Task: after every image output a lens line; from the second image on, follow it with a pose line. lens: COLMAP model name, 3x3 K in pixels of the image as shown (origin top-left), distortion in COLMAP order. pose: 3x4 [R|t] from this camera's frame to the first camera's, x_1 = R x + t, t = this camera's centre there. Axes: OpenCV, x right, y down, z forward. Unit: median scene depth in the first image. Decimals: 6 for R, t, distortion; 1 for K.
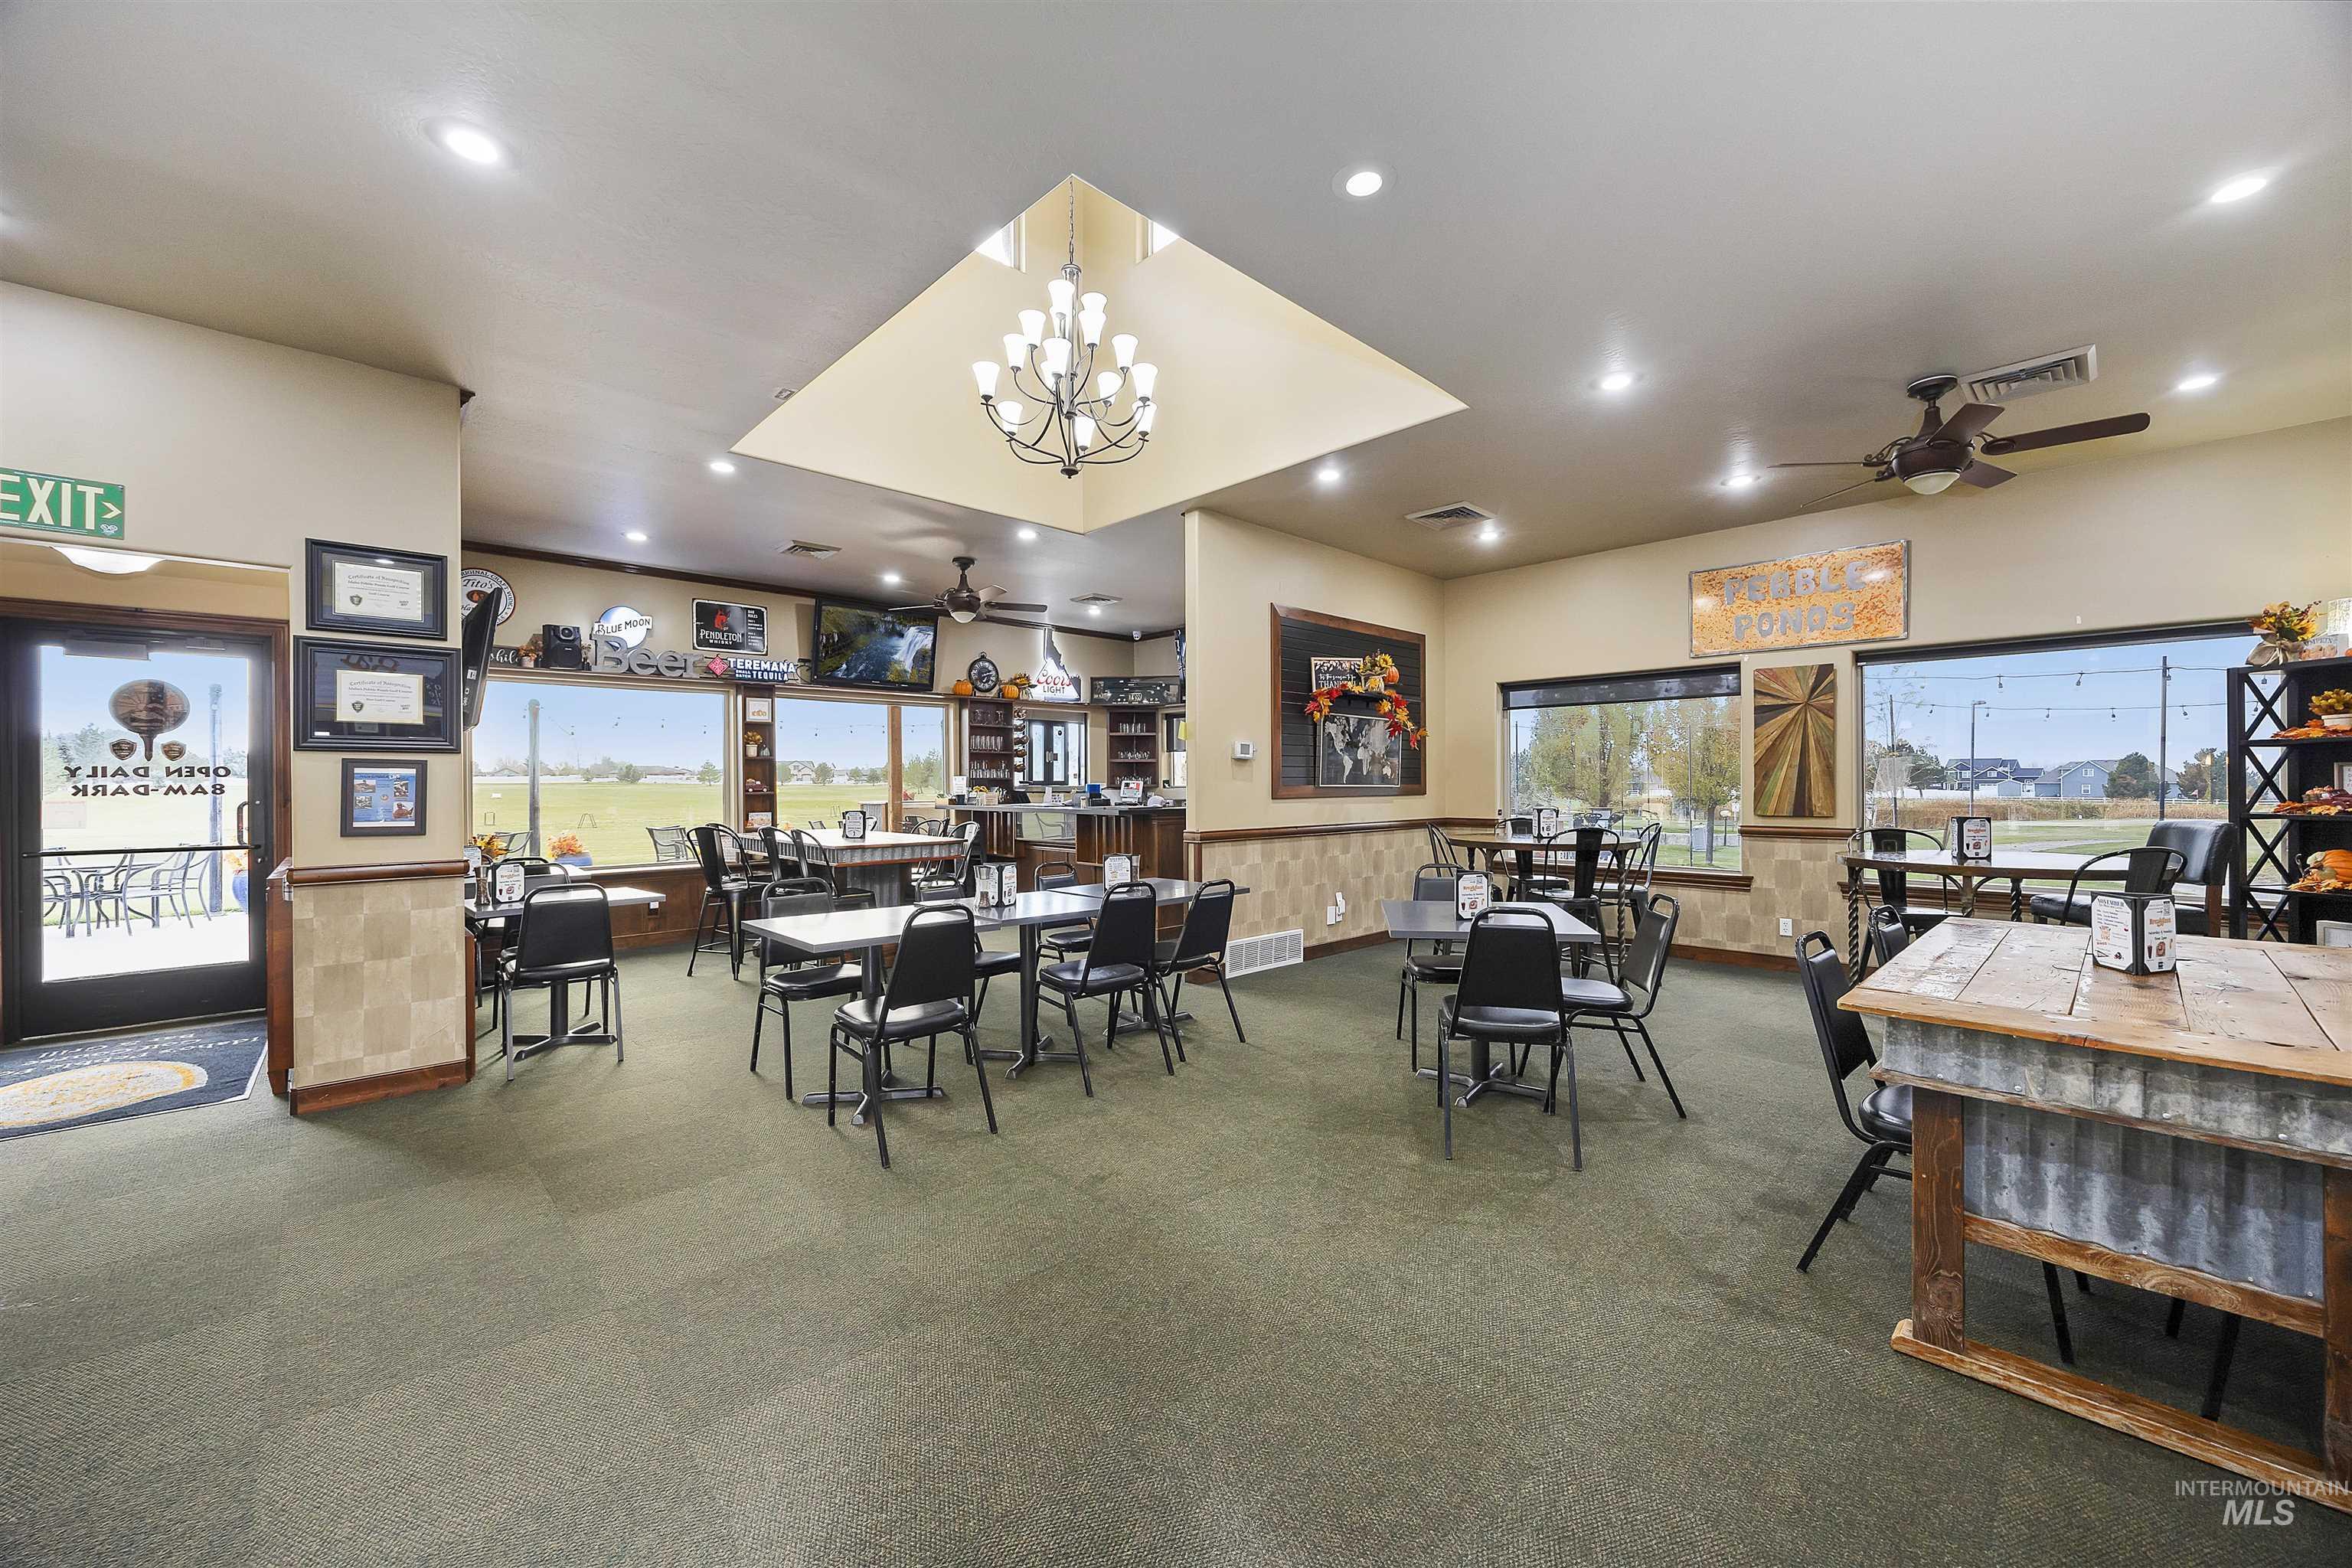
lens RADIAL K [[937.0, 0, 1194.8], [0, 937.0, 783.0], [0, 0, 1]] dist [-0.007865, 0.000292]
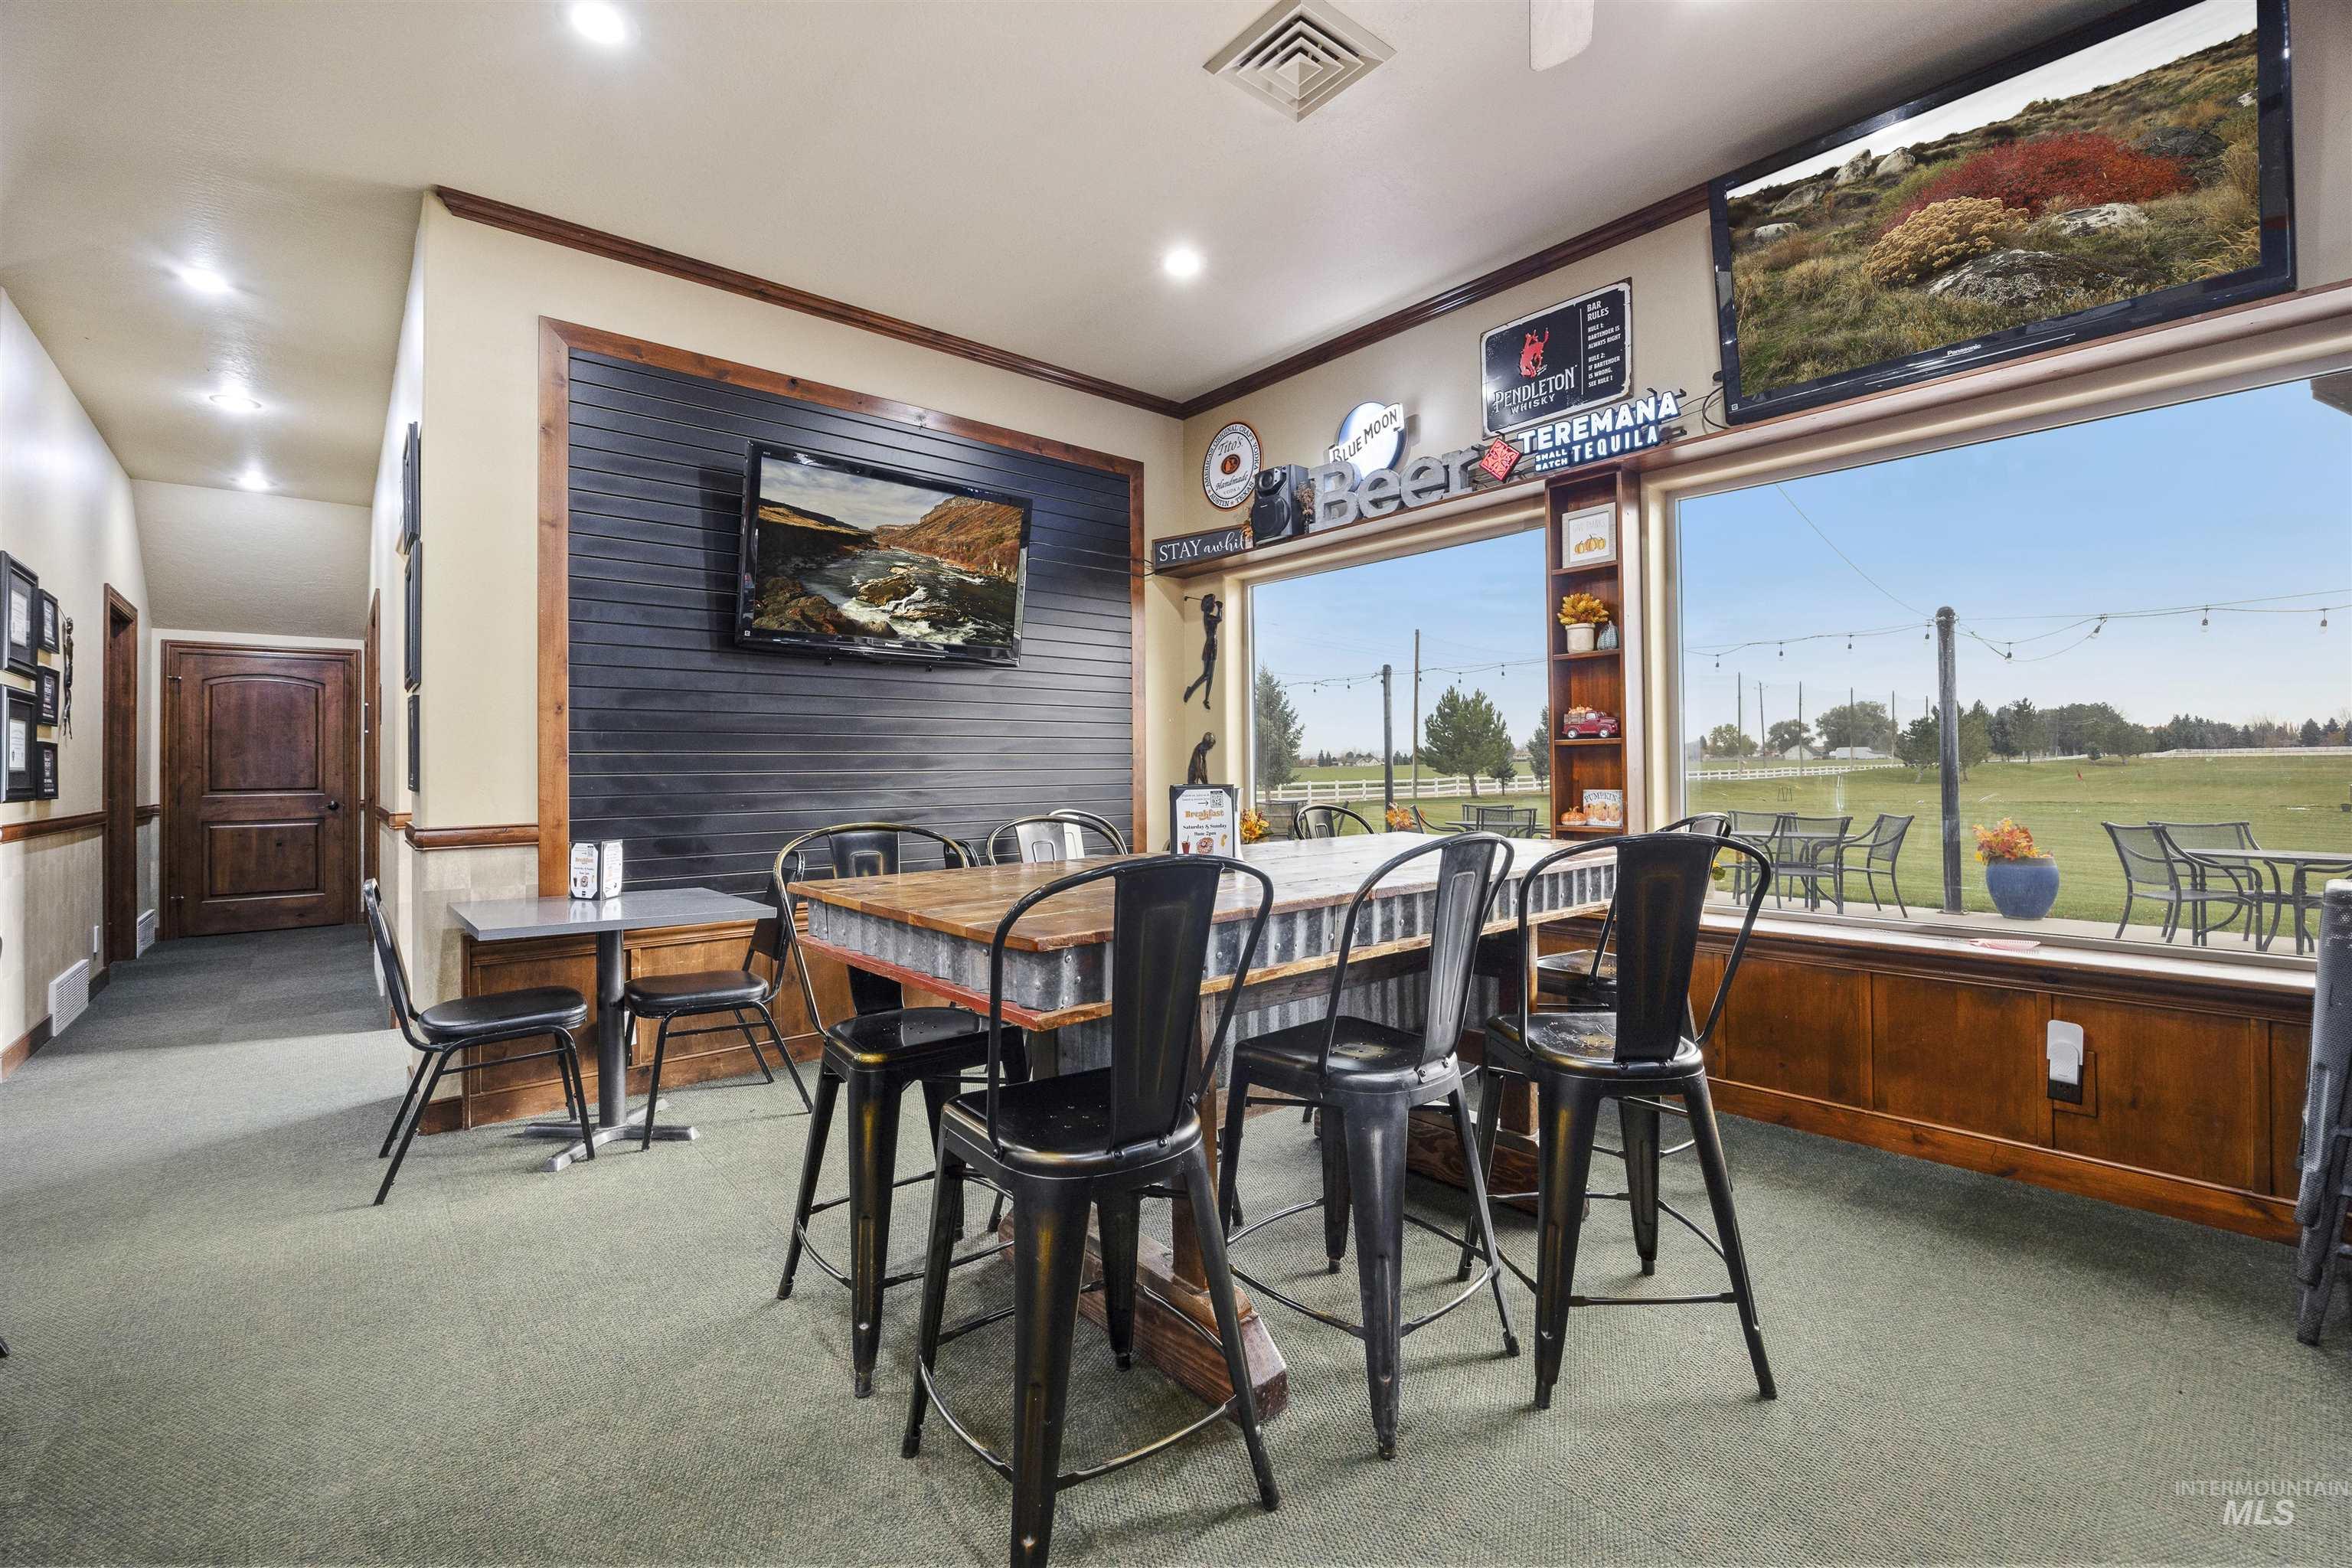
lens RADIAL K [[981.6, 0, 1191.1], [0, 981.6, 745.8], [0, 0, 1]] dist [-0.001900, -0.000097]
pose [[-0.056279, -0.015584, -0.998293, -0.027682], [0.006345, 0.999852, -0.015966, 0.015436], [0.998395, -0.007232, -0.056172, 0.719060]]
